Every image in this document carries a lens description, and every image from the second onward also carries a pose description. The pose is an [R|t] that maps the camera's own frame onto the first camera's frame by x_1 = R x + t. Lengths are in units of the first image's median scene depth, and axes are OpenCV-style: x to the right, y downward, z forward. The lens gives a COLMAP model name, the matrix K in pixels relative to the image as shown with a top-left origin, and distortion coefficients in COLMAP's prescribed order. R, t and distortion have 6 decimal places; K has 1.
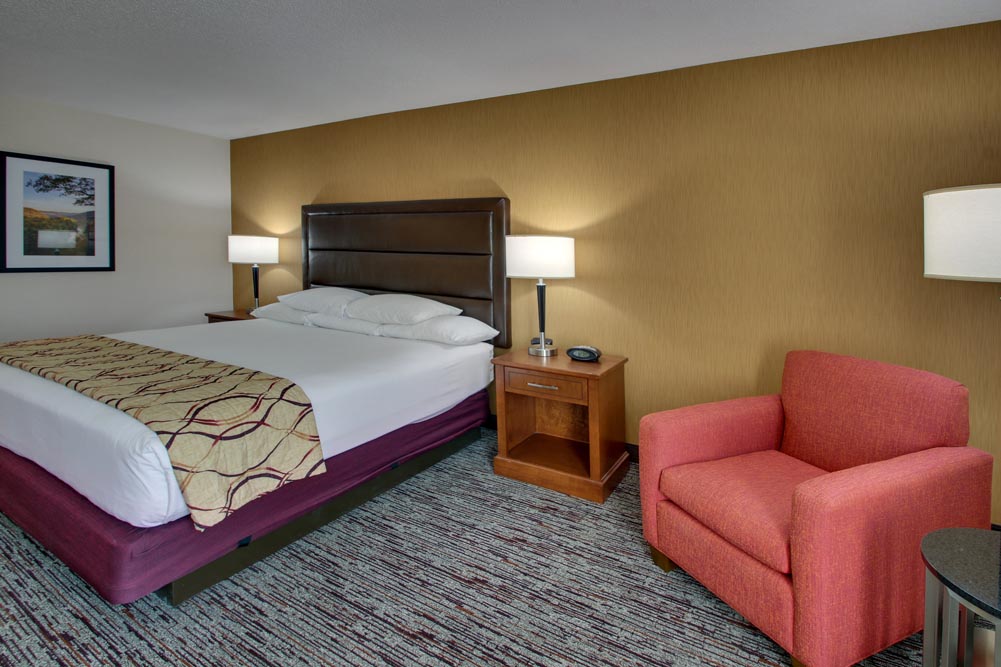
lens RADIAL K [[497.6, 0, 500.5], [0, 497.6, 333.5], [0, 0, 1]] dist [0.001893, -0.013941]
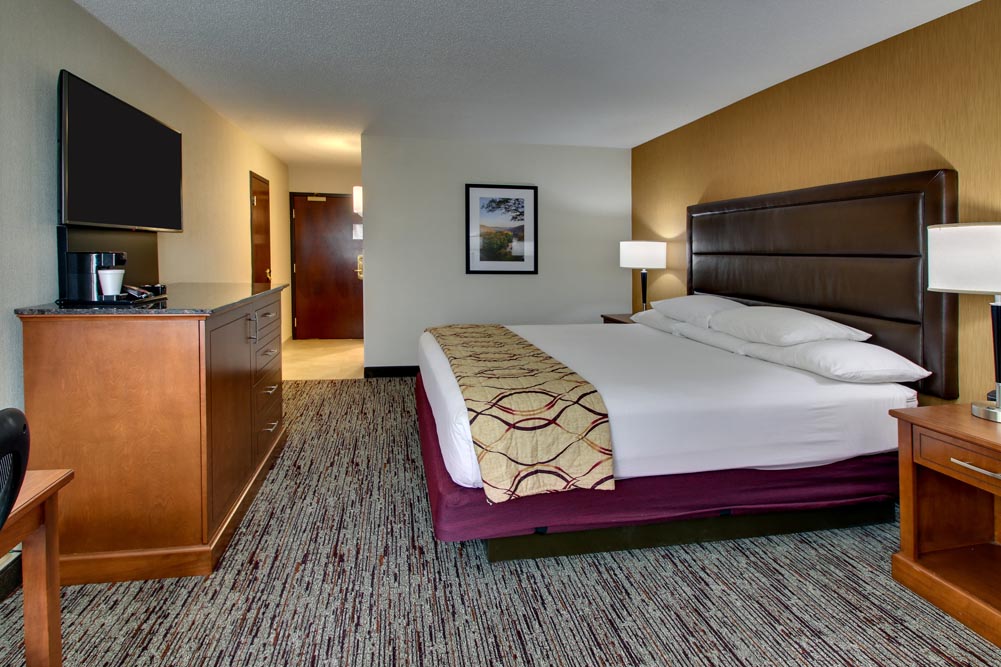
lens RADIAL K [[524.7, 0, 500.5], [0, 524.7, 333.5], [0, 0, 1]] dist [0.002278, -0.014054]
pose [[0.654079, 0.096481, -0.750248, 0.189403], [-0.110274, 0.993398, 0.031611, -0.018644], [0.748345, 0.062056, 0.660401, 0.146458]]
